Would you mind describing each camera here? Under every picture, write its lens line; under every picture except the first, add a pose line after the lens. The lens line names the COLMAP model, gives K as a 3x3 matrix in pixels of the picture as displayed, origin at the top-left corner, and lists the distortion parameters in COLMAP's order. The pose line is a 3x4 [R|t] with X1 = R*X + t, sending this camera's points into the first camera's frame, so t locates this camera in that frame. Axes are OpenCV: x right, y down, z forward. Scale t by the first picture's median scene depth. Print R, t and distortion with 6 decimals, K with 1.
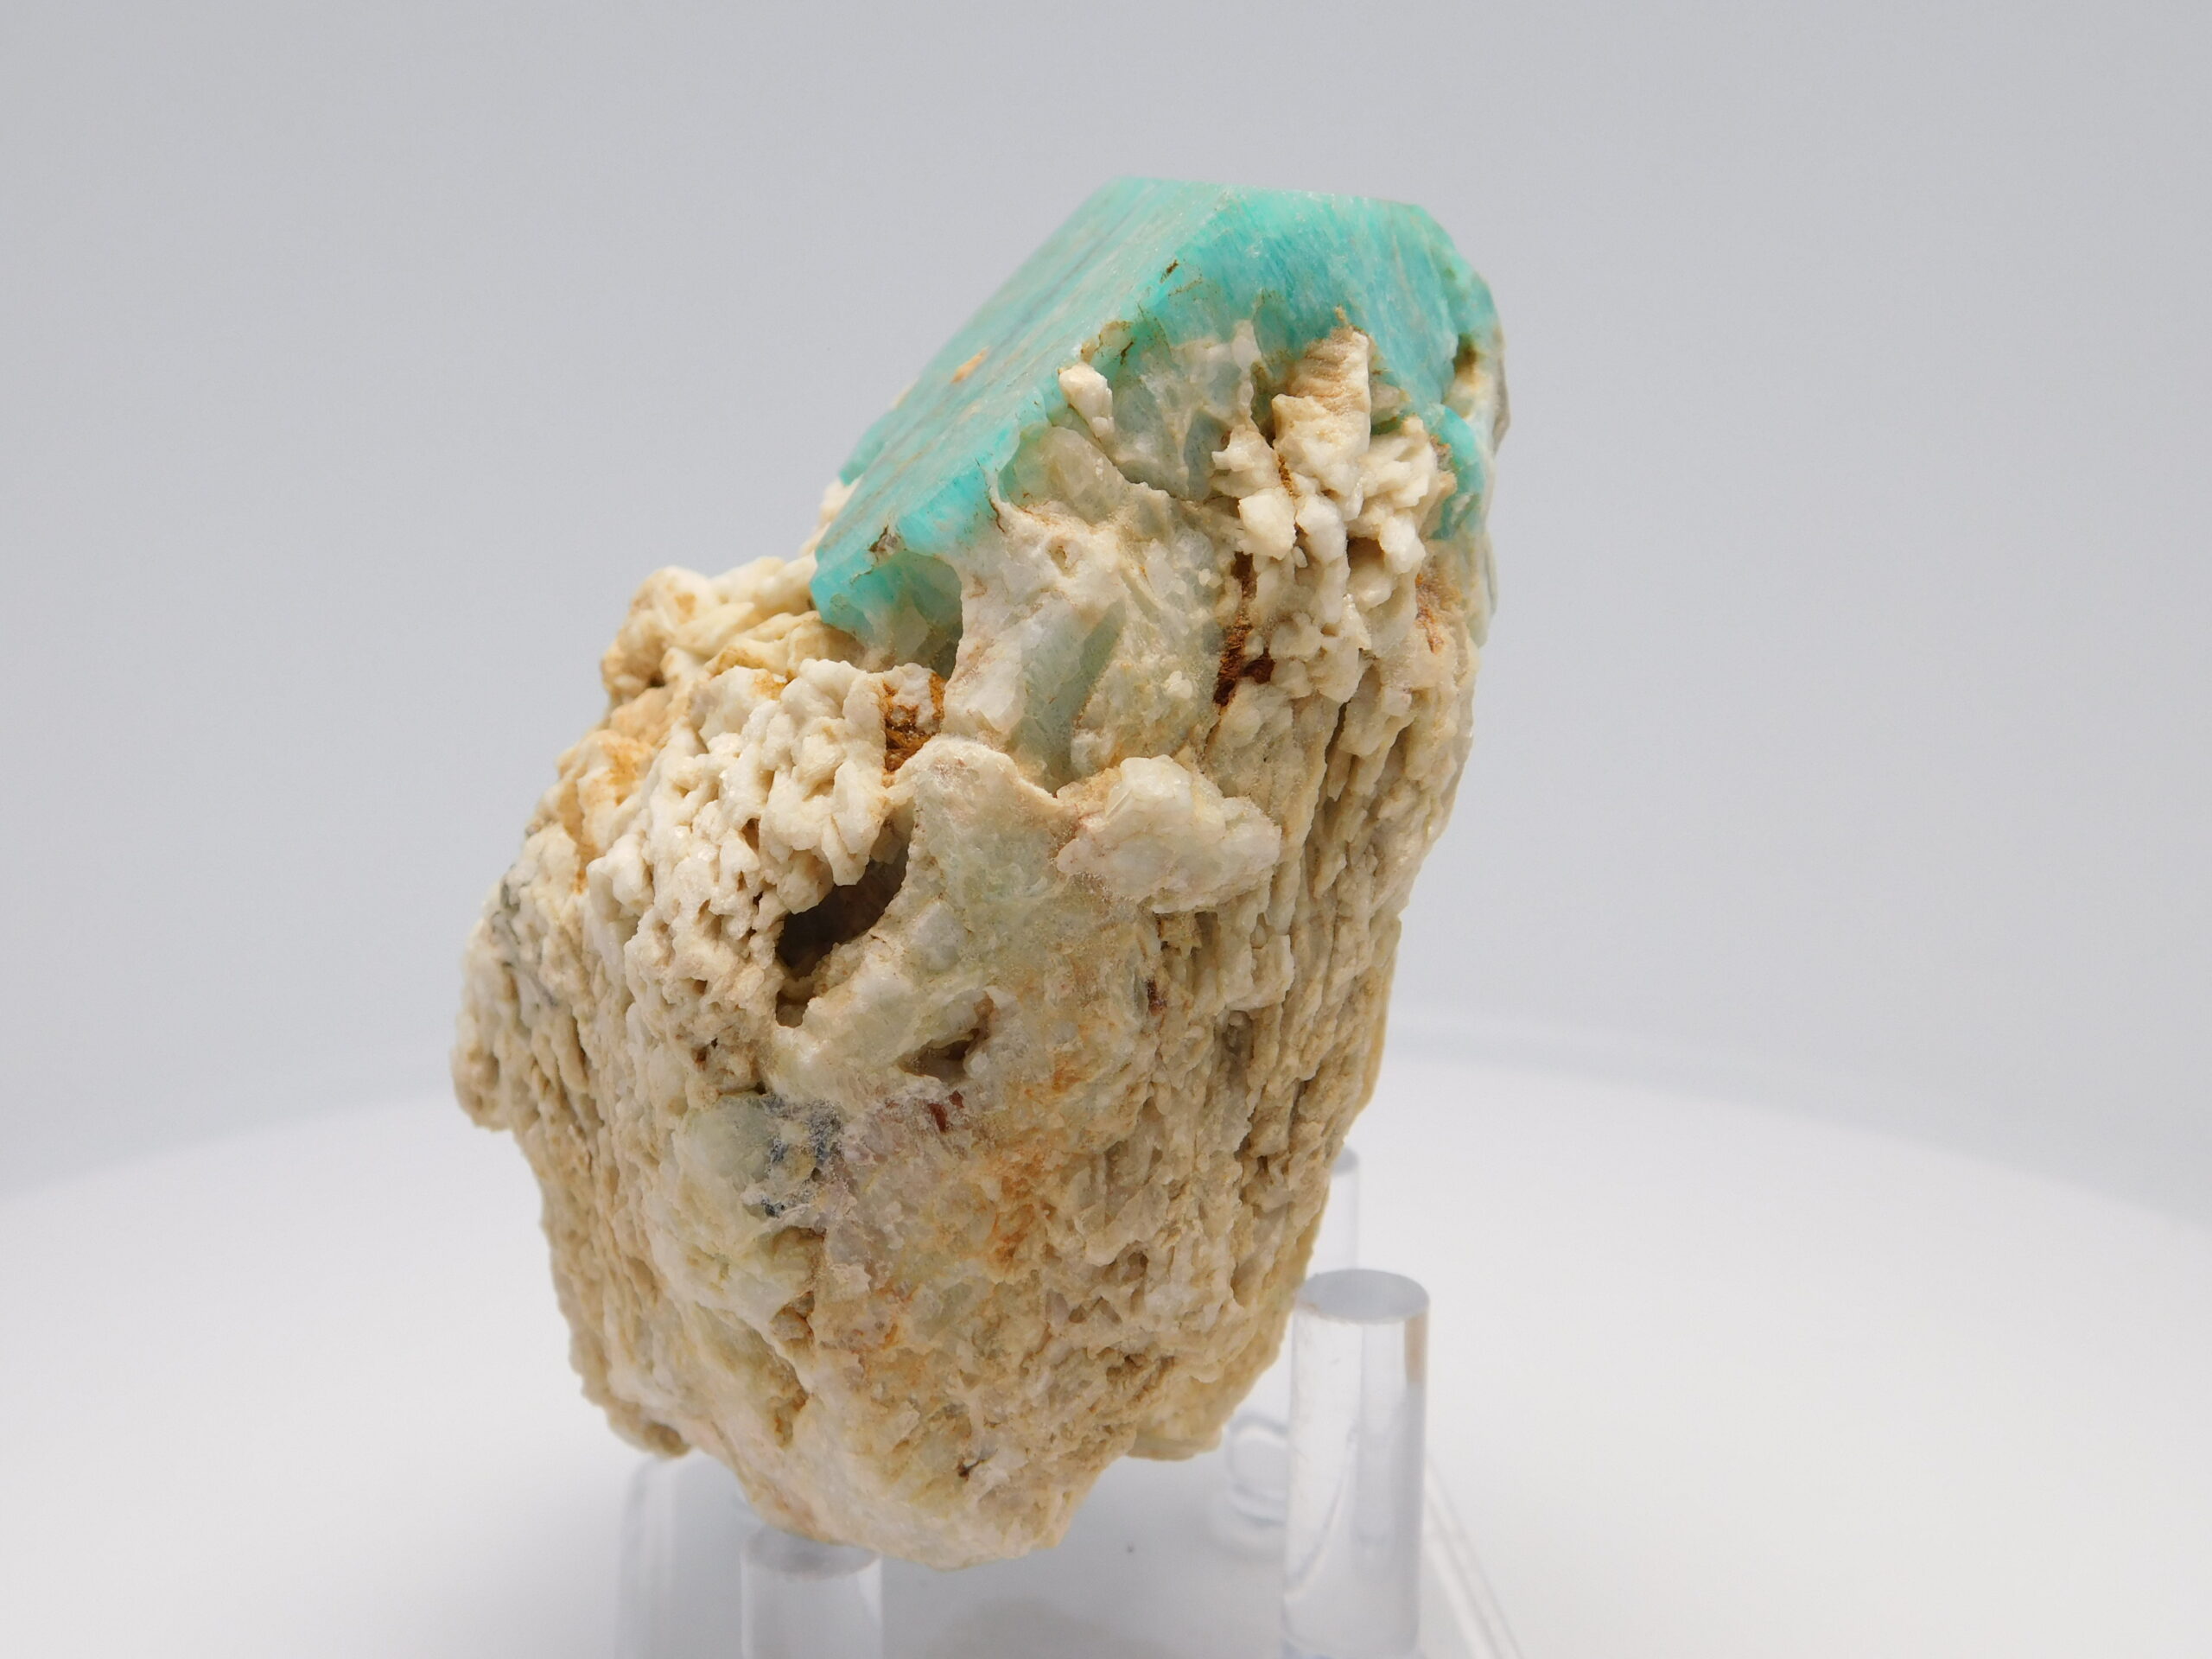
lens RADIAL K [[3291.0, 0, 1110.7], [0, 3291.0, 830.9], [0, 0, 1]] dist [-0.066662, 0.000000]
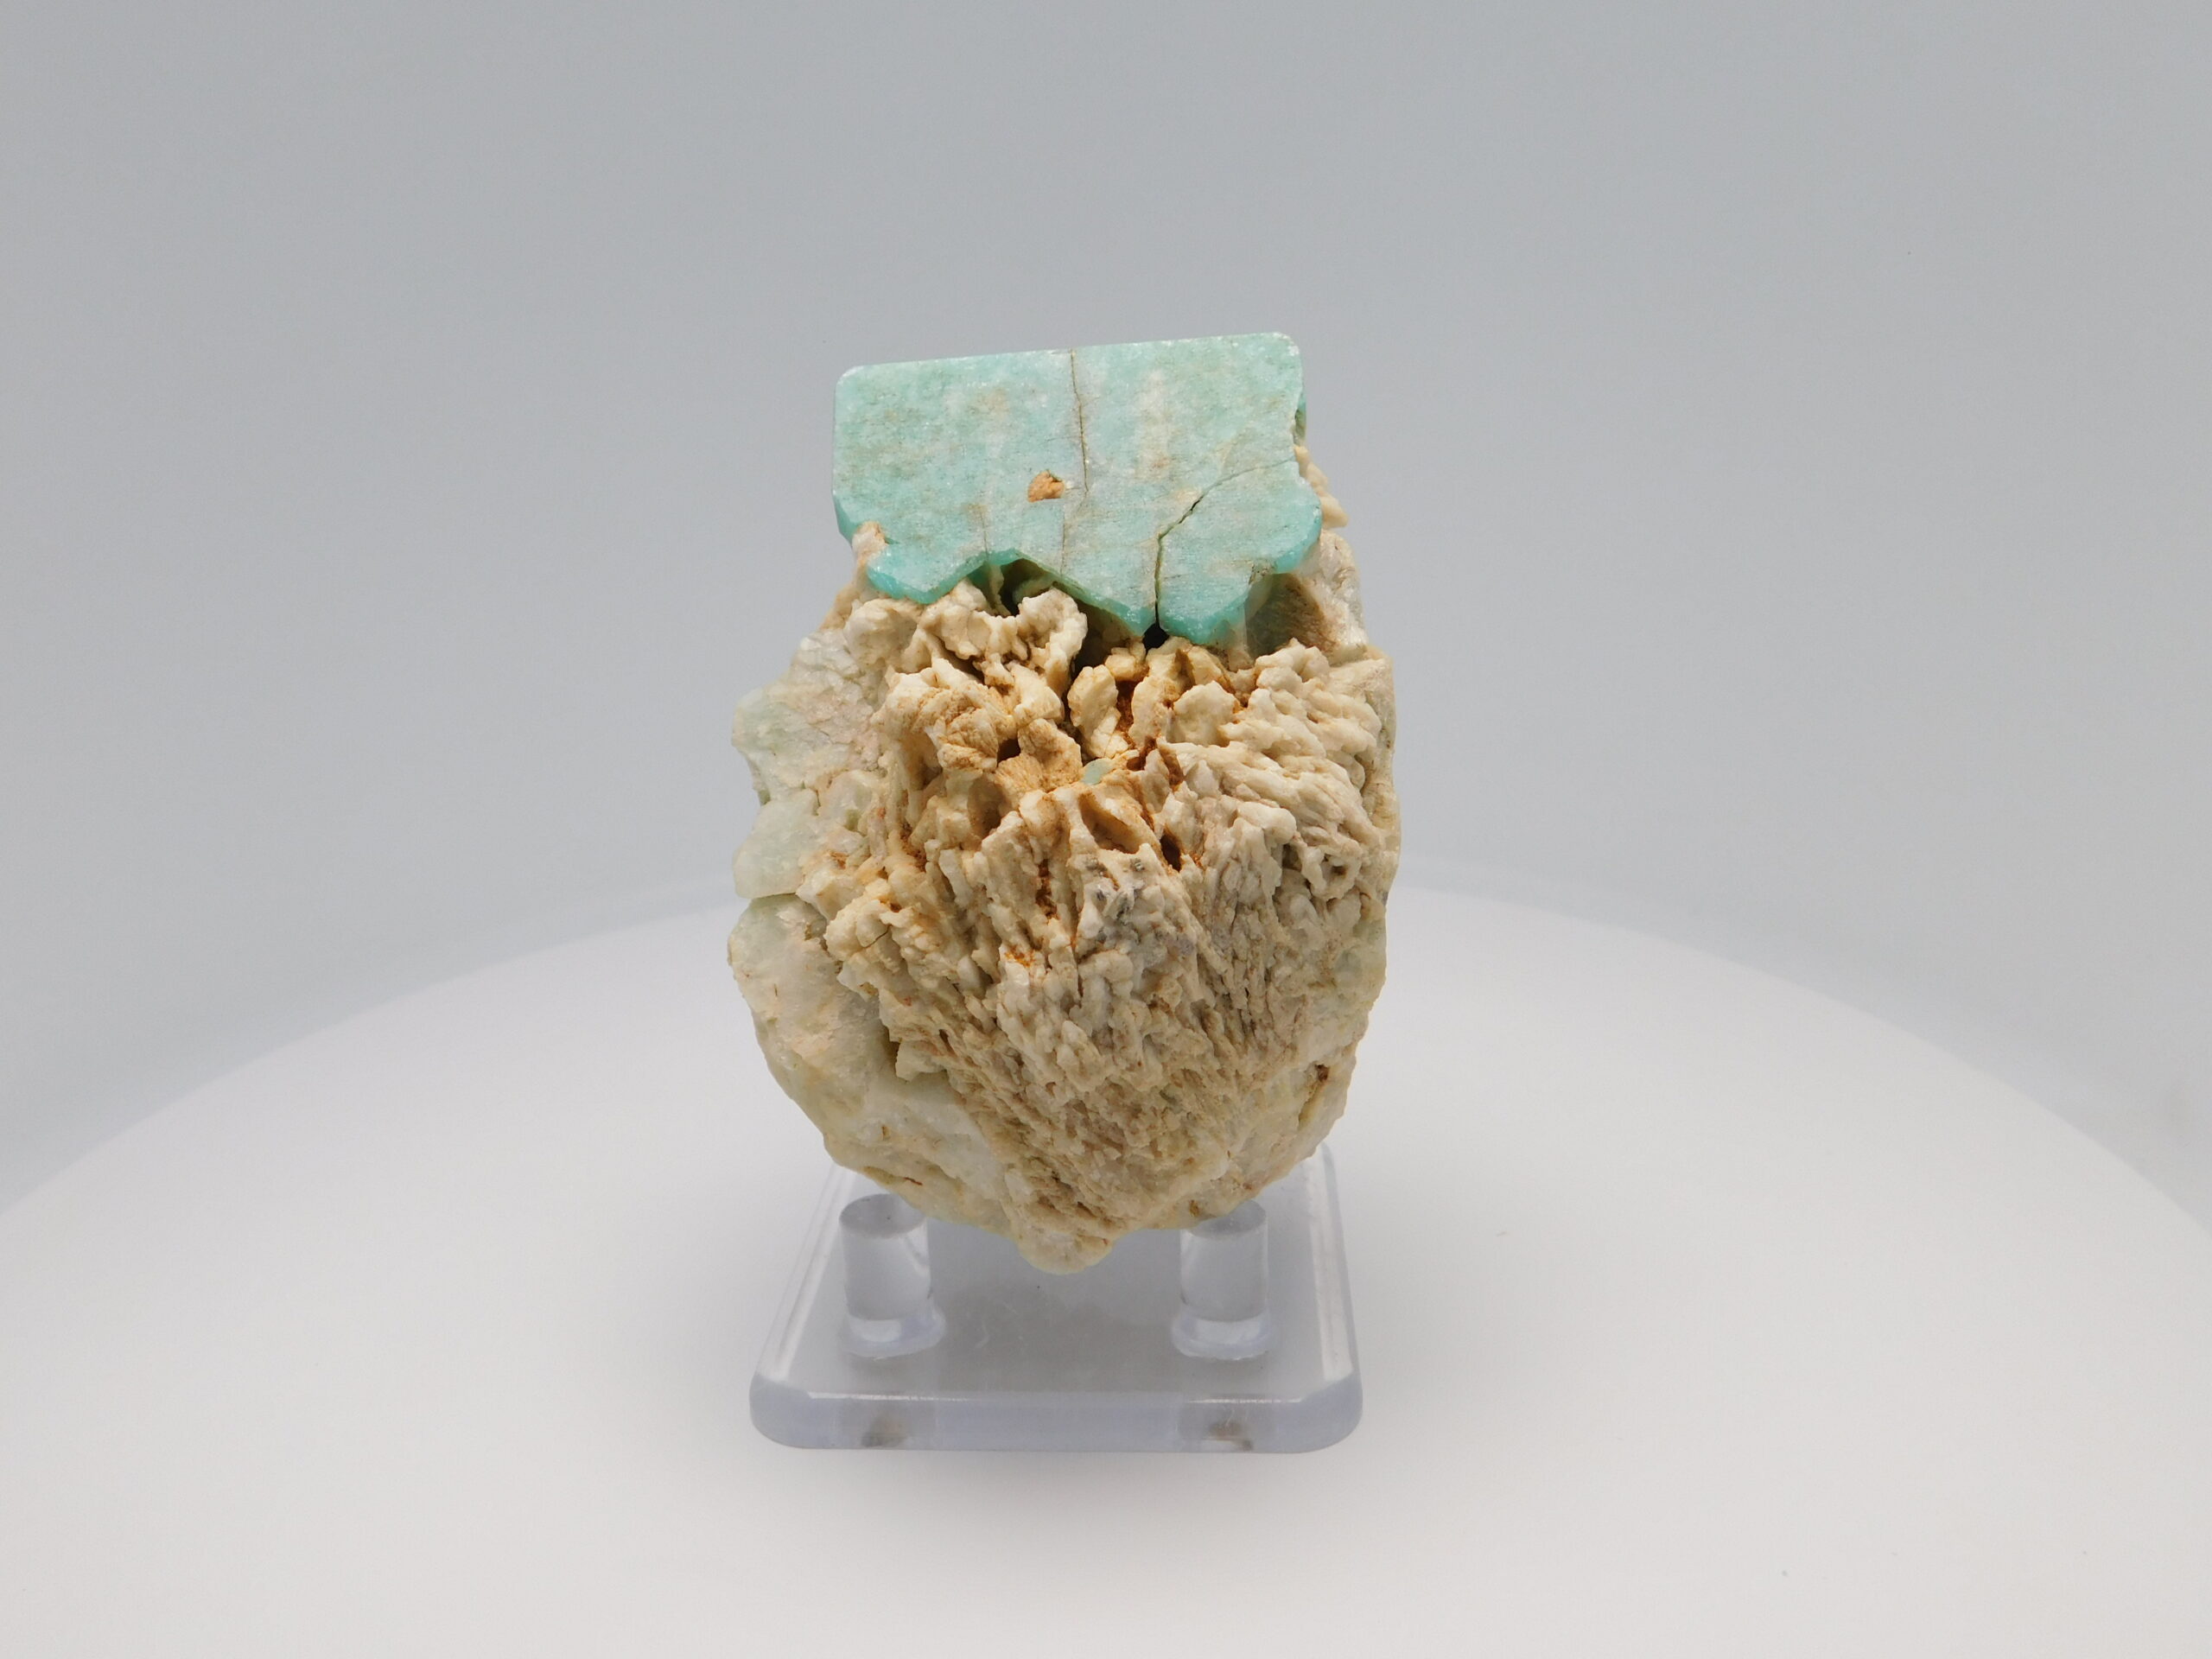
lens RADIAL K [[1918.5, 0, 1112.6], [0, 1918.5, 836.3], [0, 0, 1]] dist [-0.008443, -0.002030]
pose [[0.159013, -0.339381, 0.927112, -1.020191], [0.281505, 0.915663, 0.286908, -0.266225], [-0.946293, 0.215365, 0.241139, 0.881712]]
